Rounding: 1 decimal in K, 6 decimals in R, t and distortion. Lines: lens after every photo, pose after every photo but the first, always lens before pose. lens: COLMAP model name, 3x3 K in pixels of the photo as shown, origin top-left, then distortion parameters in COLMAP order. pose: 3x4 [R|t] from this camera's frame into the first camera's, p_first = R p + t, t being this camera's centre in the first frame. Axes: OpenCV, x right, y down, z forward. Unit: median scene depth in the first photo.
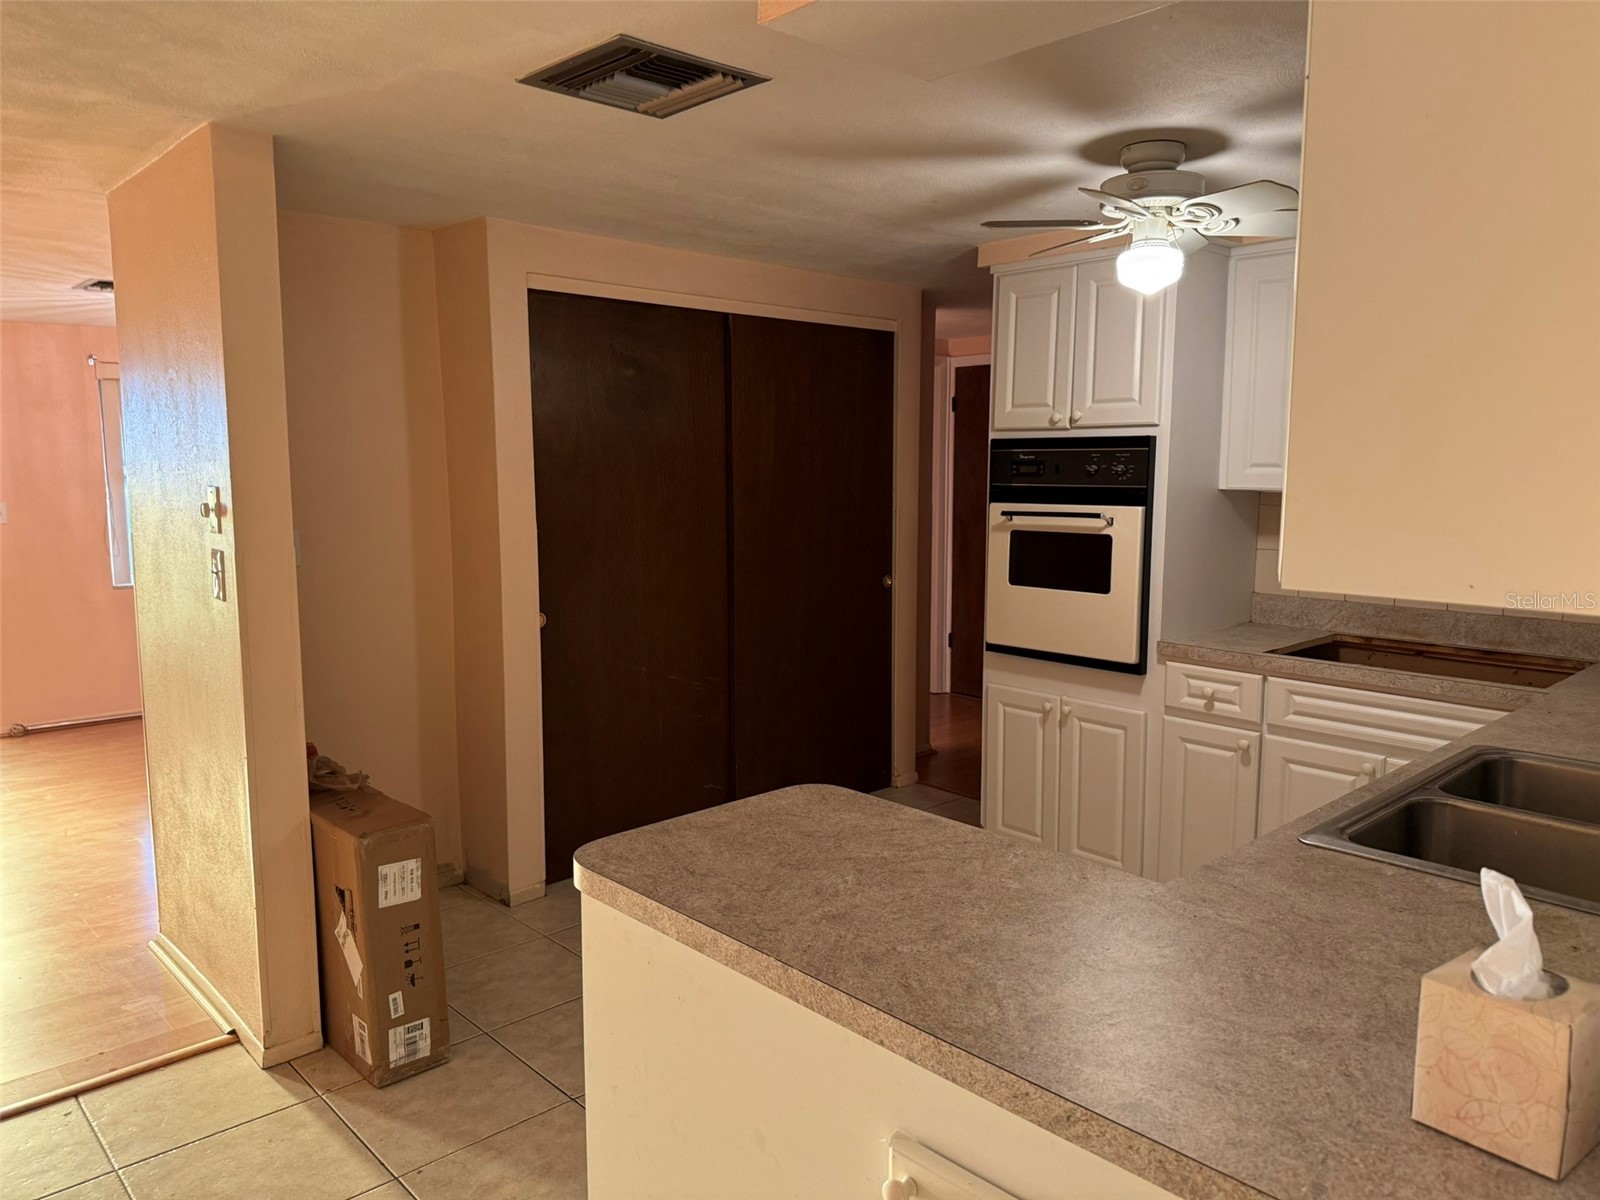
lens RADIAL K [[1102.3, 0, 803.7], [0, 1102.3, 615.6], [0, 0, 1]] dist [-0.008822, -0.011189]
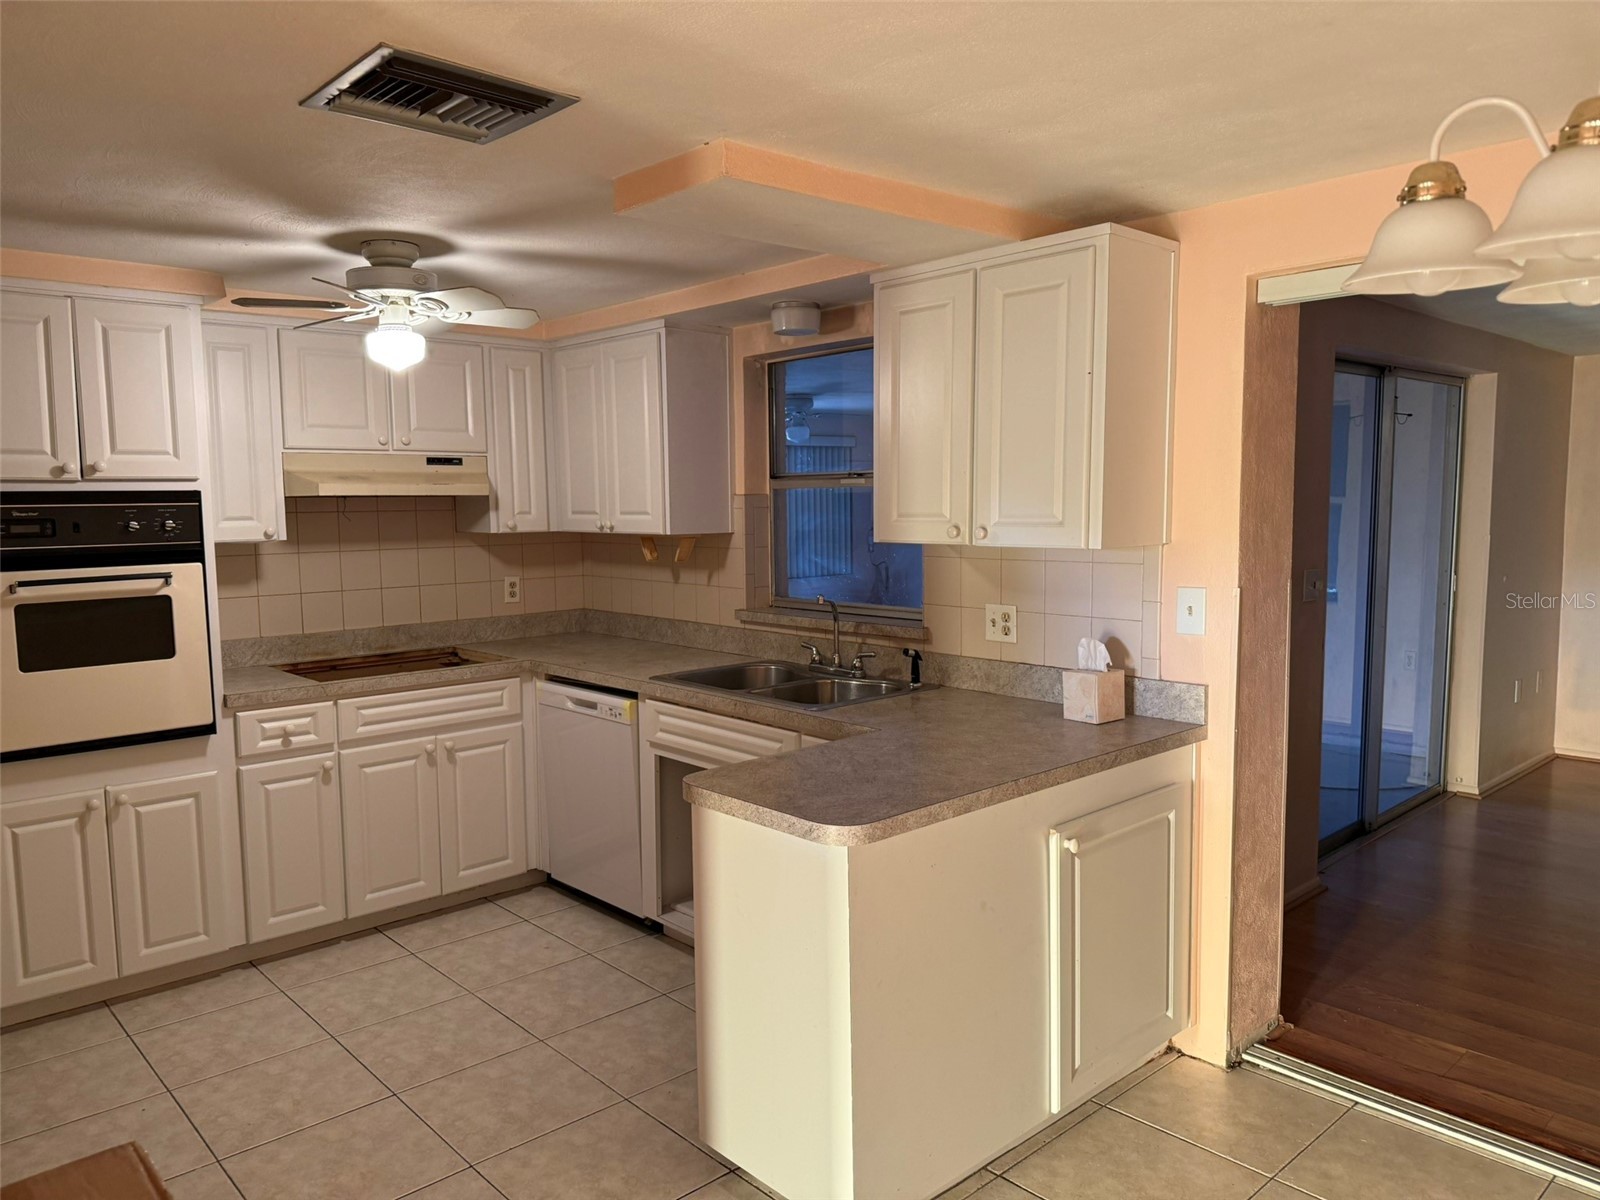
lens RADIAL K [[1102.3, 0, 799.8], [0, 1102.3, 595.8], [0, 0, 1]] dist [-0.008822, -0.011189]
pose [[0.004682, -0.086635, 0.996229, -0.717326], [0.146923, 0.985488, 0.085010, -0.079942], [-0.989137, 0.145971, 0.017343, 0.493015]]
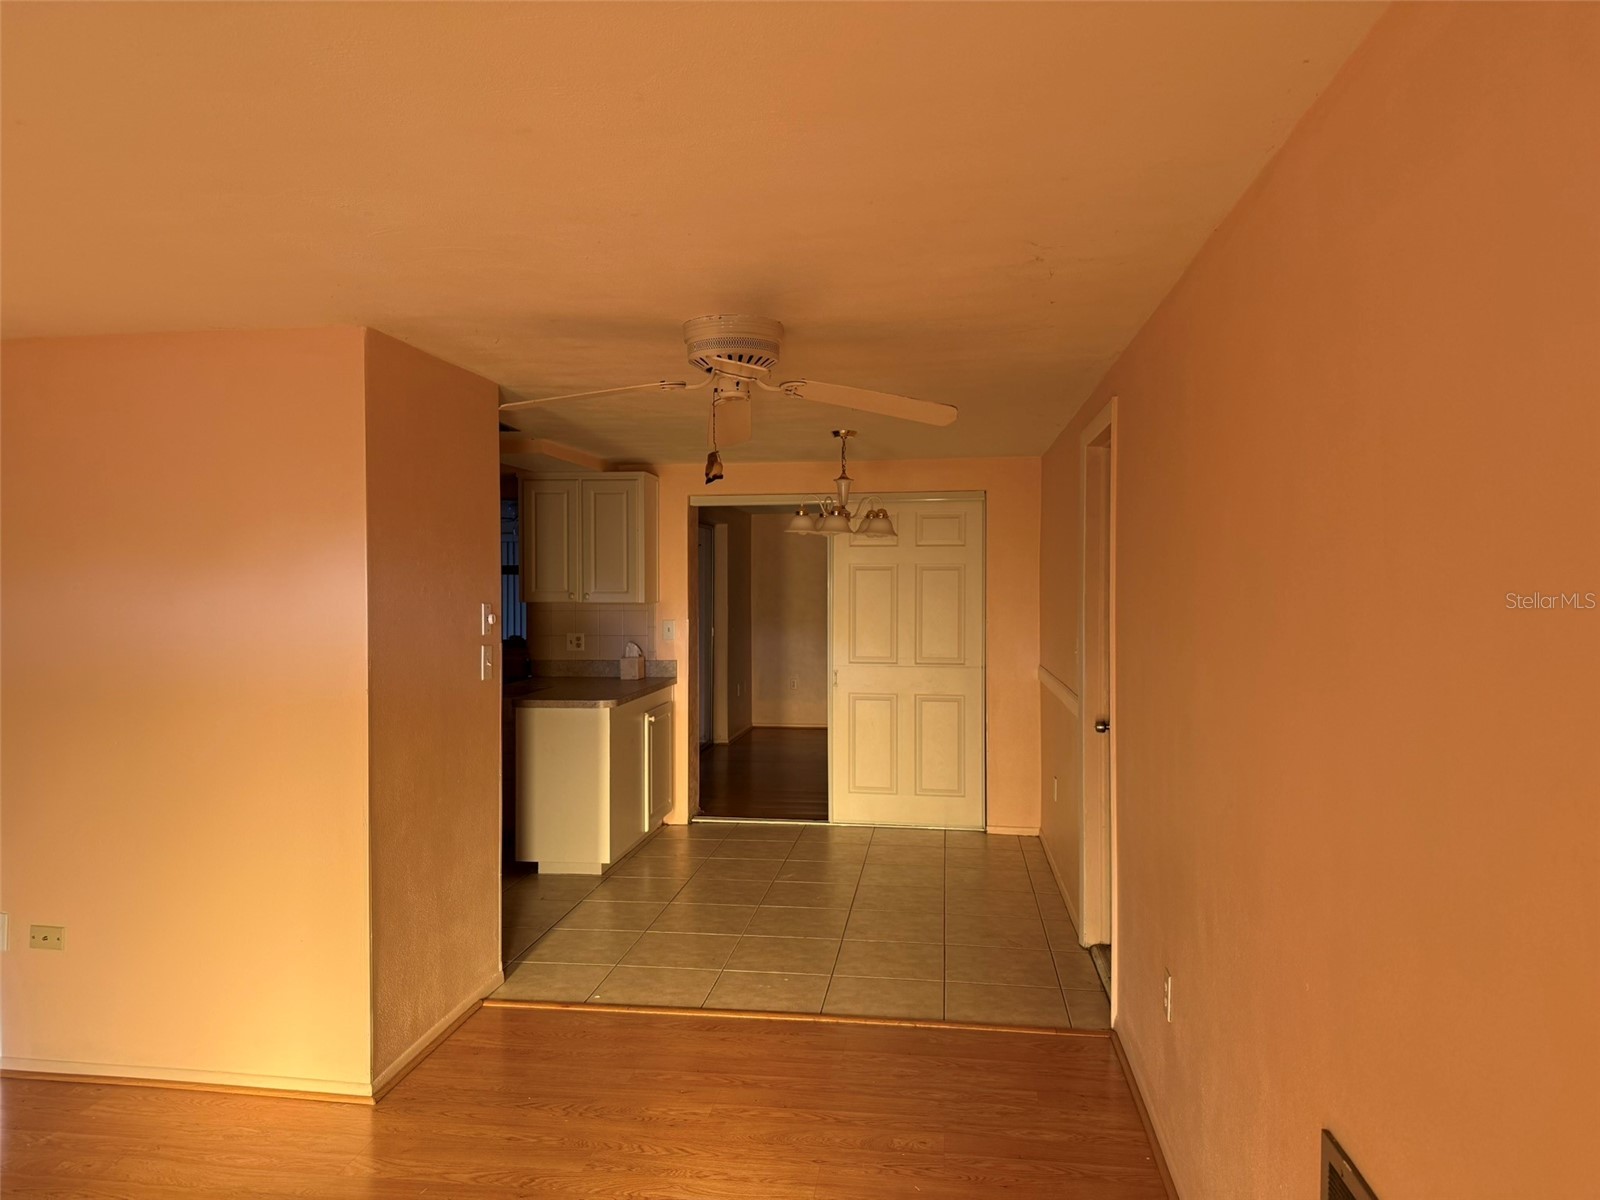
lens RADIAL K [[1102.3, 0, 800.7], [0, 1102.3, 597.9], [0, 0, 1]] dist [-0.008822, -0.011189]
pose [[-0.654671, -0.004401, 0.755901, -1.552082], [0.103460, 0.990051, 0.095368, -0.178355], [-0.748800, 0.140640, -0.647702, 1.323496]]
